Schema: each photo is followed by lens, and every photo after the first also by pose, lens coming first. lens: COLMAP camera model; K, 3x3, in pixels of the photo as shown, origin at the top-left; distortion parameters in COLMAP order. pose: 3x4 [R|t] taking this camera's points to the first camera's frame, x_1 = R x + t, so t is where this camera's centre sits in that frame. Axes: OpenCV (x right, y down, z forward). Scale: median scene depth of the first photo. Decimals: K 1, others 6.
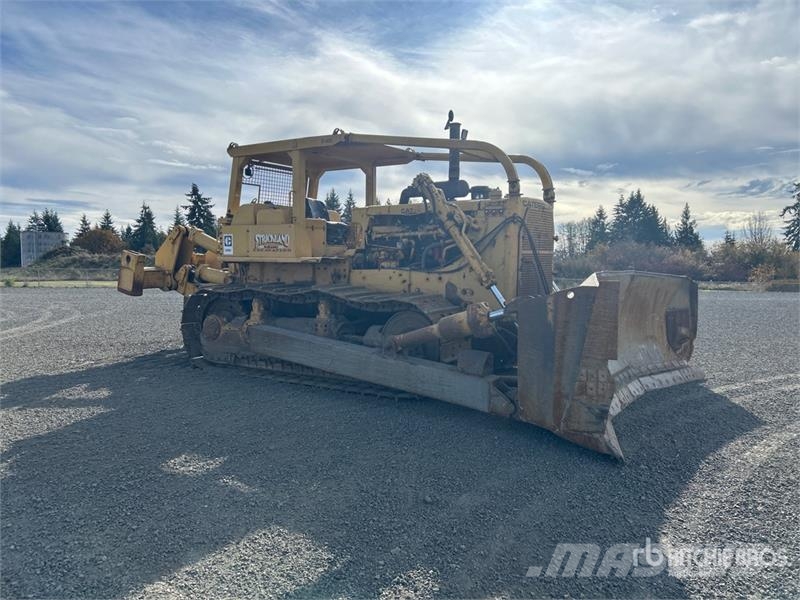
lens RADIAL K [[604.2, 0, 391.9], [0, 604.2, 302.0], [0, 0, 1]] dist [0.045812, -0.045114]
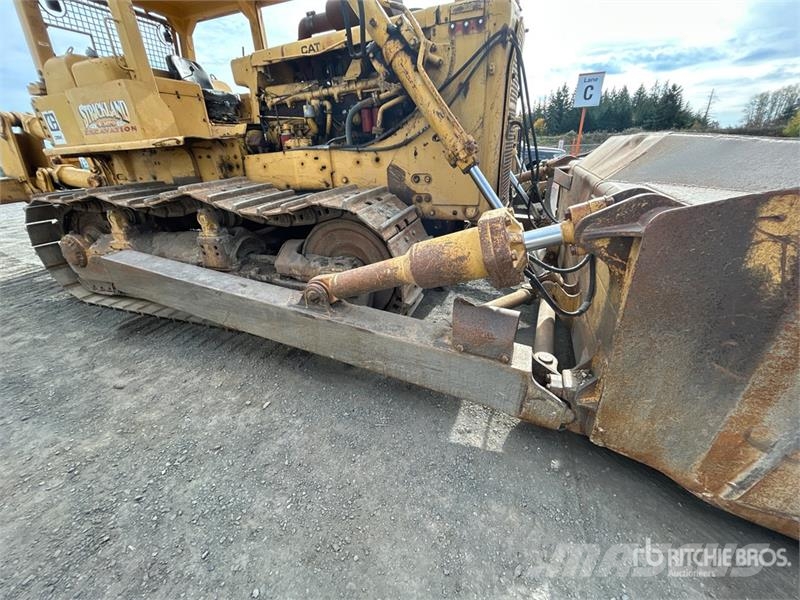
lens RADIAL K [[325.3, 0, 400.0], [0, 325.3, 300.0], [0, 0, 1]] dist [-0.003054, -0.000283]
pose [[0.969430, -0.149724, 0.194392, 0.010526], [0.070808, 0.929249, 0.362605, -0.022697], [-0.234929, -0.337756, 0.911443, 0.591798]]
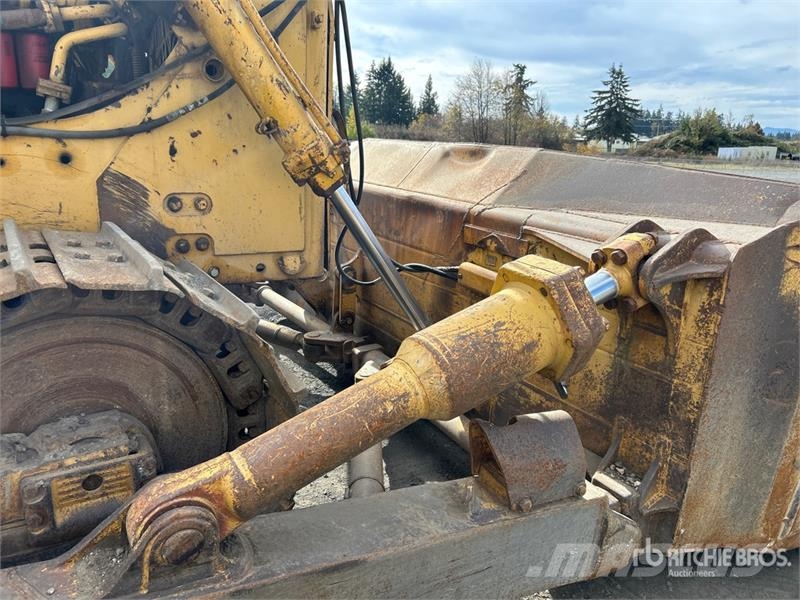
lens RADIAL K [[604.2, 0, 391.9], [0, 604.2, 302.0], [0, 0, 1]] dist [0.045812, -0.045114]
pose [[0.400496, -0.237987, 0.884853, -0.111601], [0.021411, 0.967849, 0.250618, -0.040708], [-0.916048, -0.081426, 0.392715, 0.730922]]
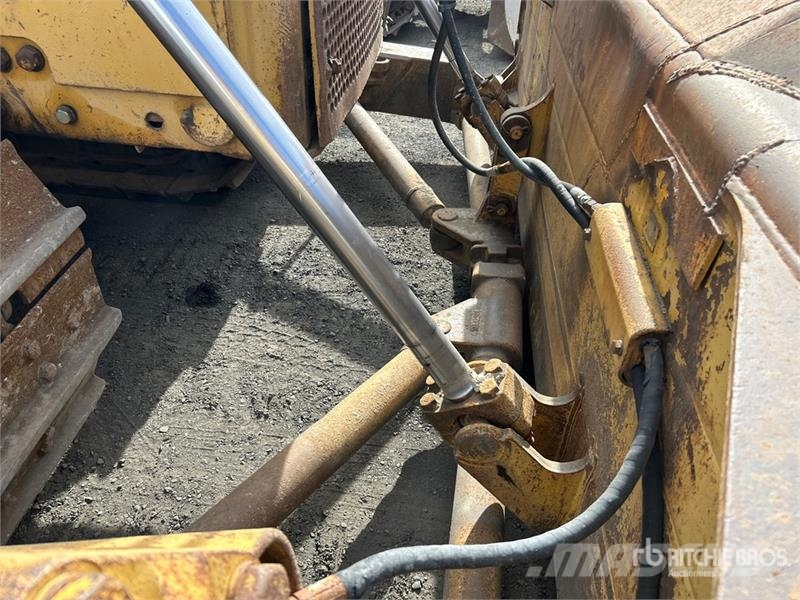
lens RADIAL K [[602.6, 0, 399.2], [0, 602.6, 303.3], [0, 0, 1]] dist [0.043910, -0.049794]
pose [[0.881935, -0.272168, 0.384858, 0.128187], [0.002101, 0.818726, 0.574180, -0.033652], [-0.471366, -0.505581, 0.722635, 0.745410]]
